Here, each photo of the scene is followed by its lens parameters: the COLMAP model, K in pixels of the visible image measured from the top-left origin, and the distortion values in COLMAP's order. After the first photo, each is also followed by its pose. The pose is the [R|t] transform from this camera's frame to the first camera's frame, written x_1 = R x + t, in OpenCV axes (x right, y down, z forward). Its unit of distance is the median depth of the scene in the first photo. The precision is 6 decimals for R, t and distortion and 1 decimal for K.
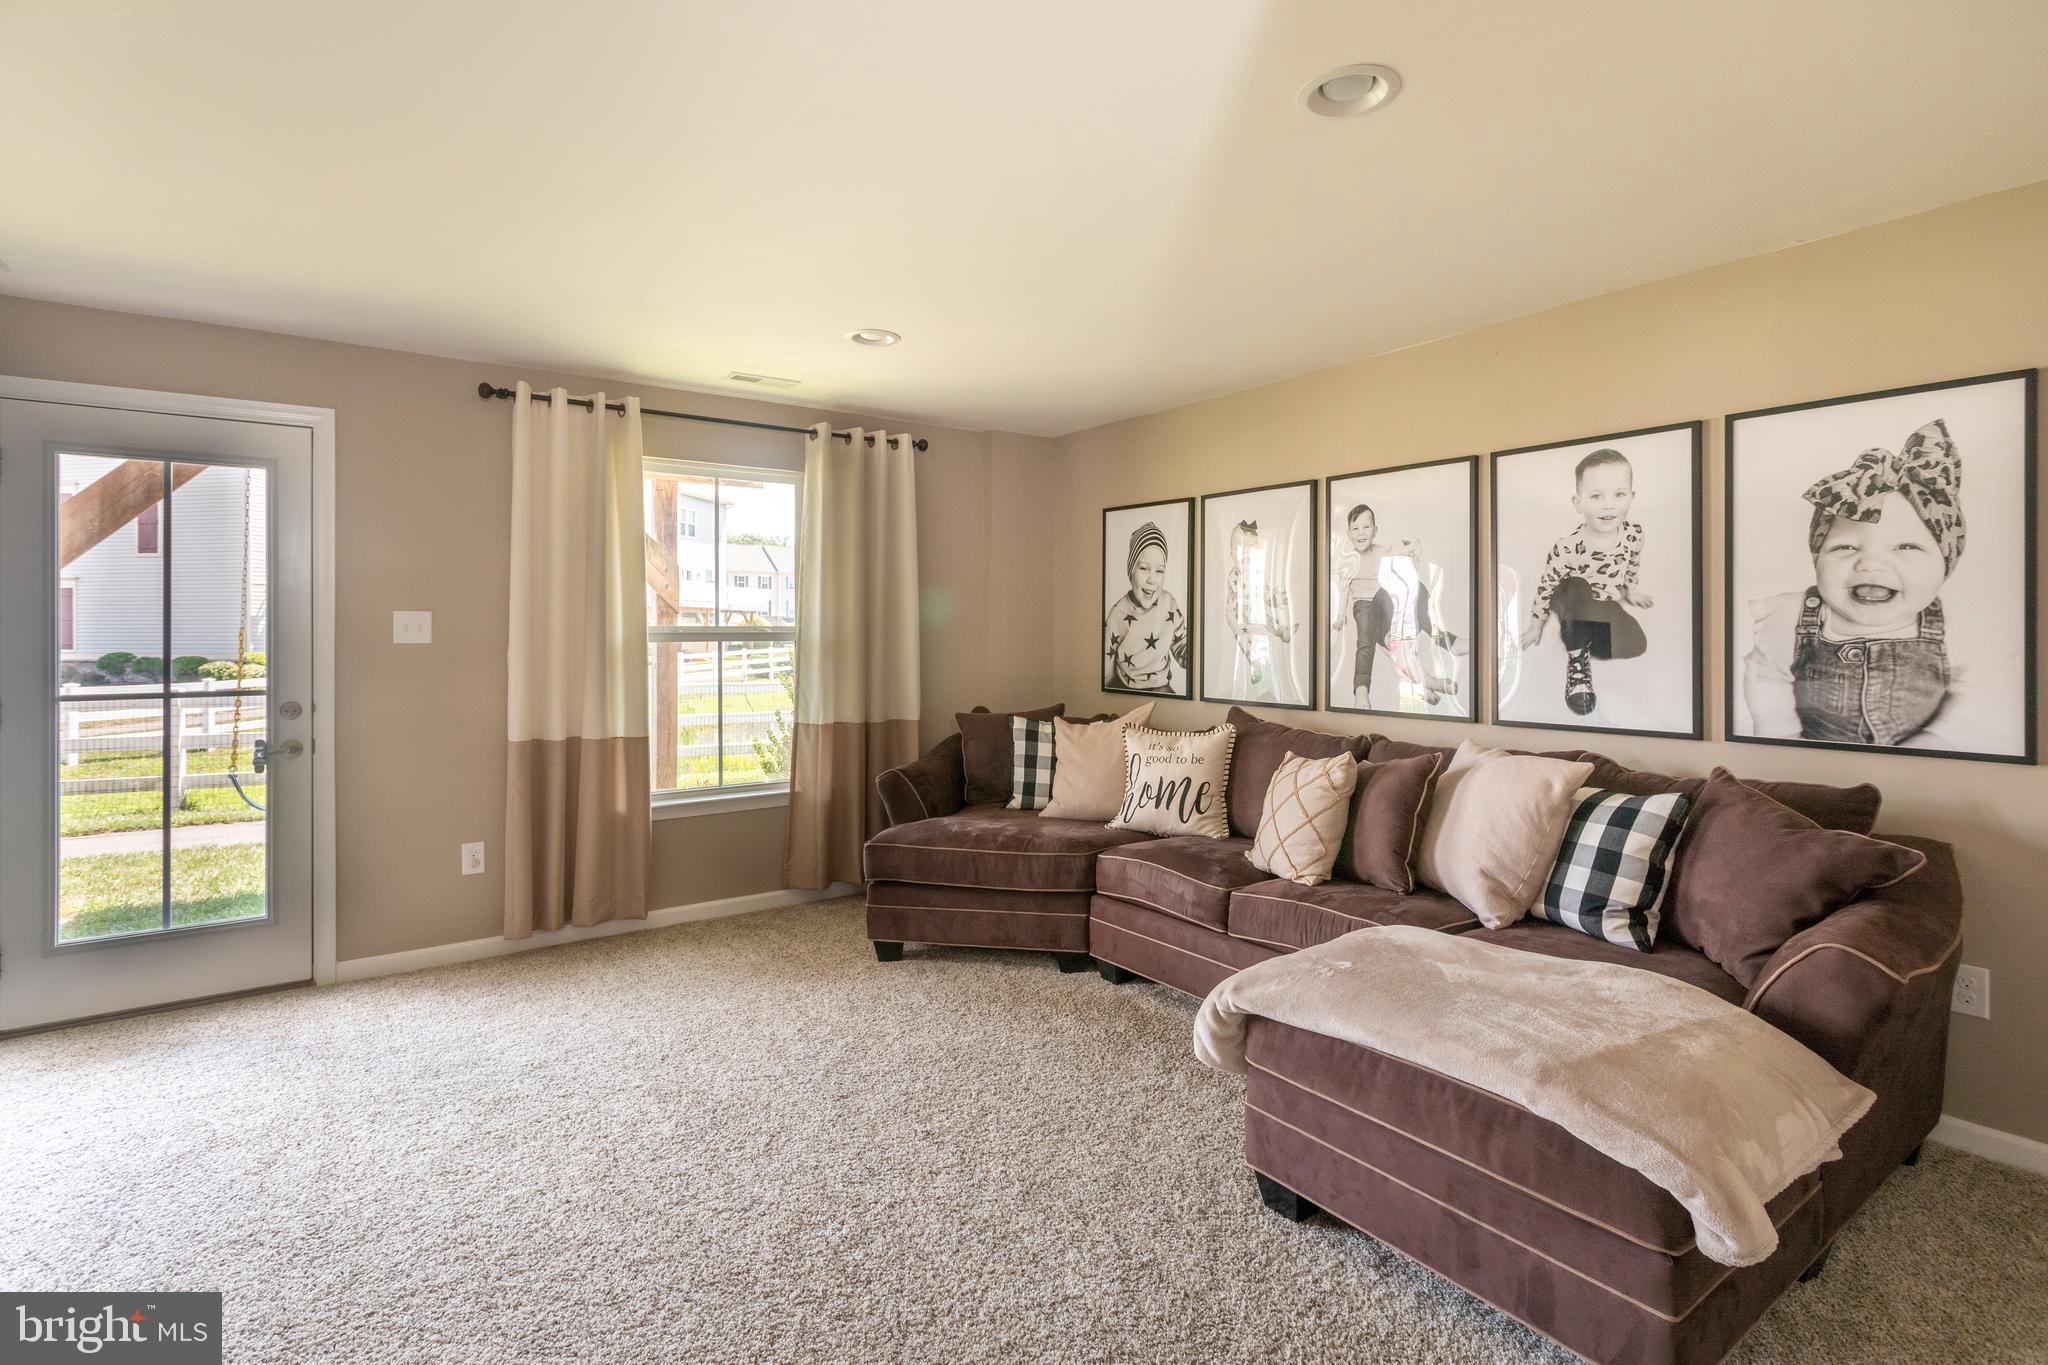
lens RADIAL K [[990.3, 0, 1084.6], [0, 990.3, 639.9], [0, 0, 1]] dist [-0.000630, 0.000254]
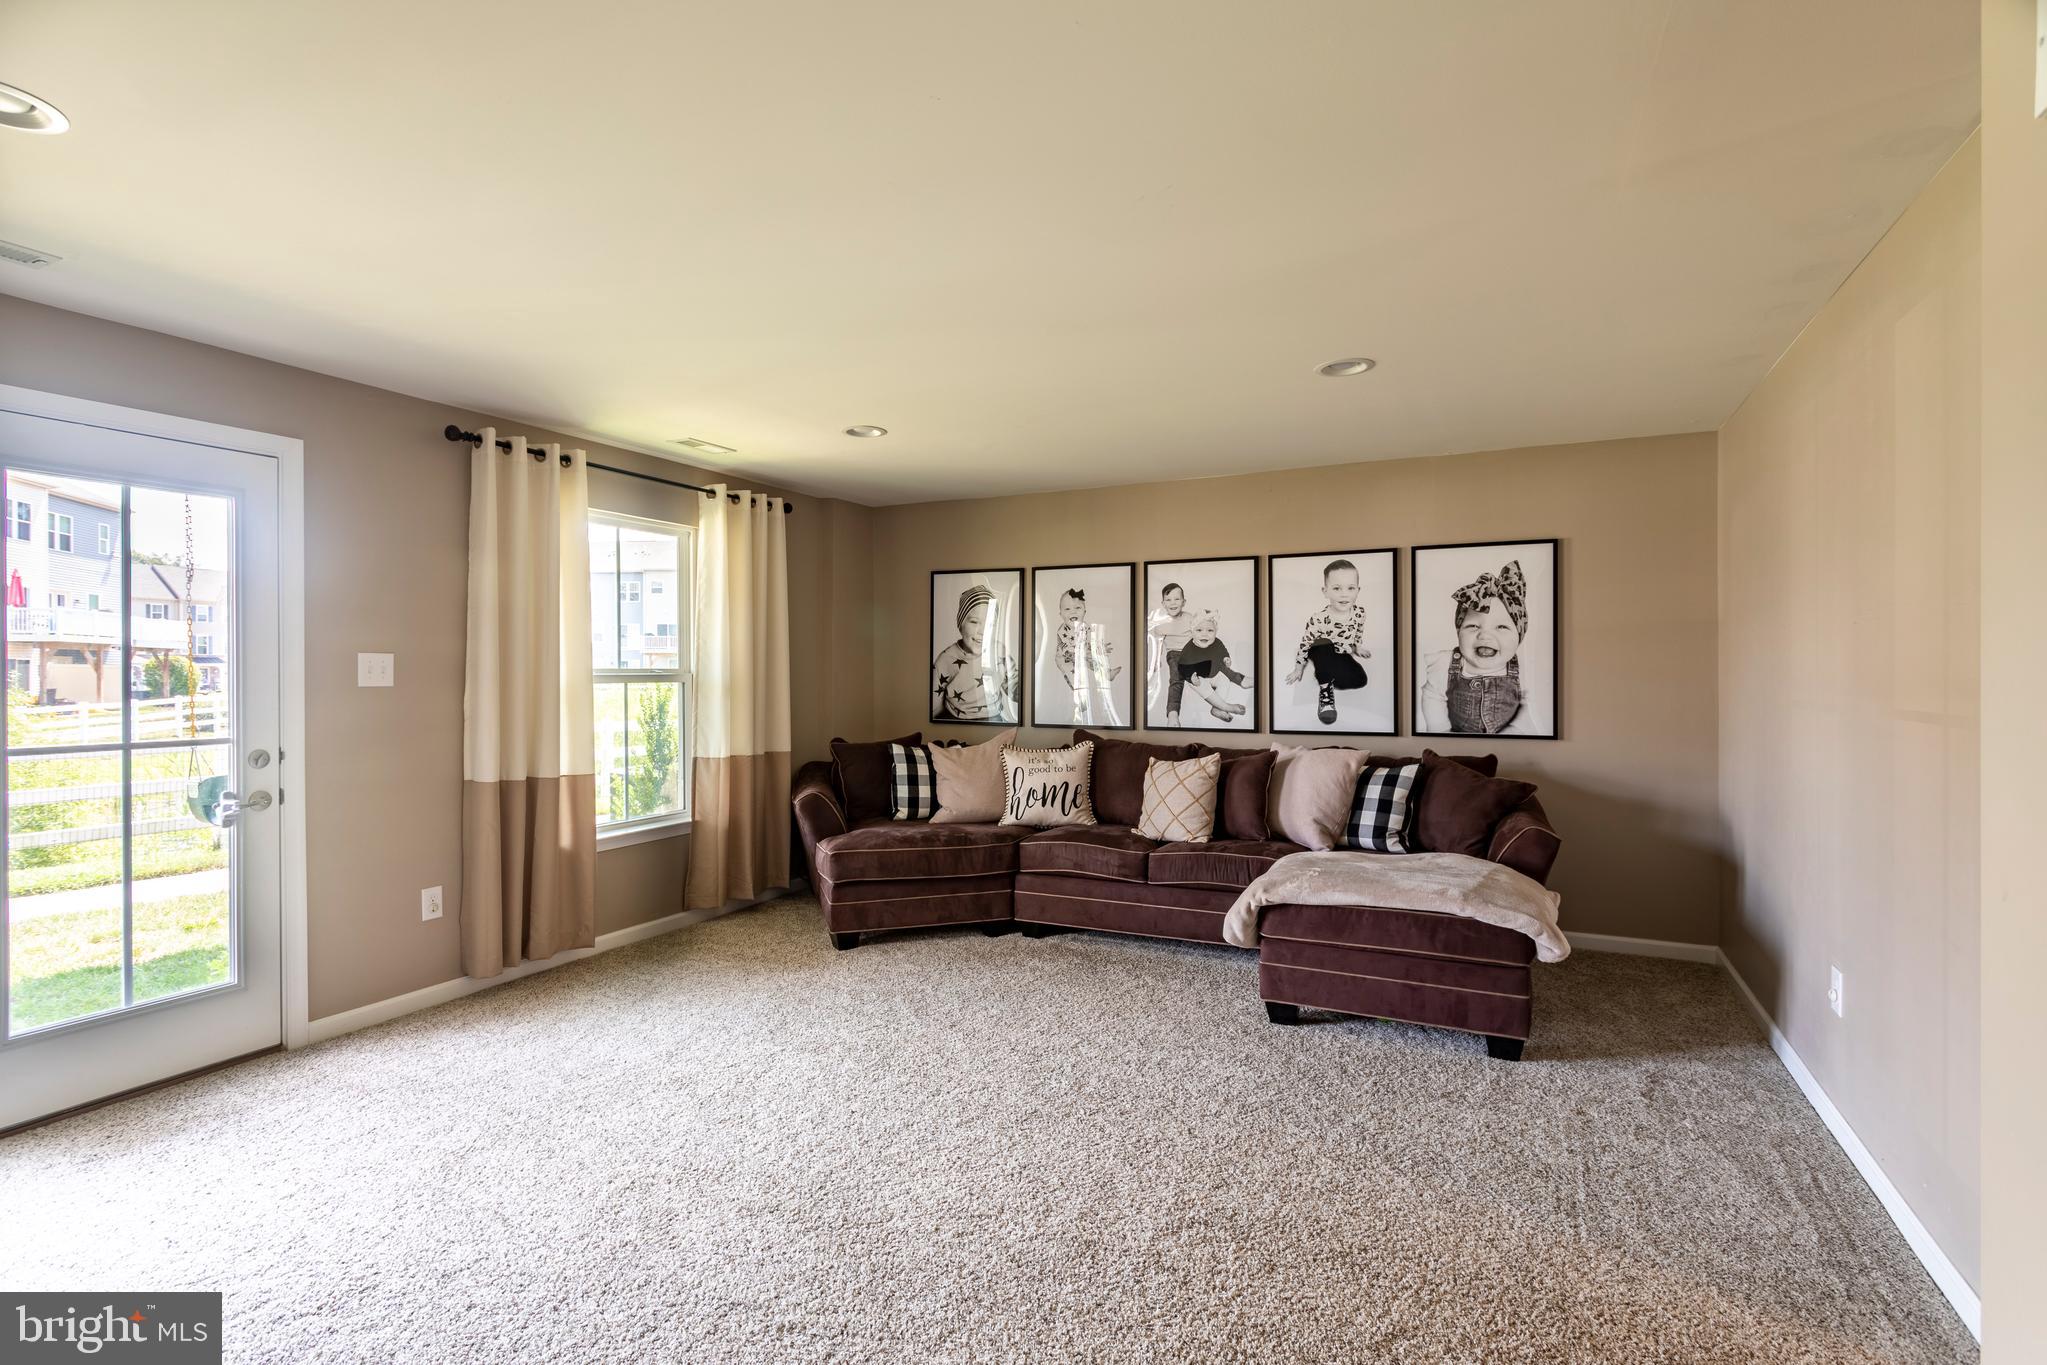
lens RADIAL K [[993.9, 0, 1023.5], [0, 993.9, 682.5], [0, 0, 1]] dist [0.000059, 0.000199]
pose [[0.883673, -0.006508, 0.468059, -0.612220], [0.005470, 0.999979, 0.003577, -0.000541], [-0.468072, -0.000601, 0.883690, -0.170321]]
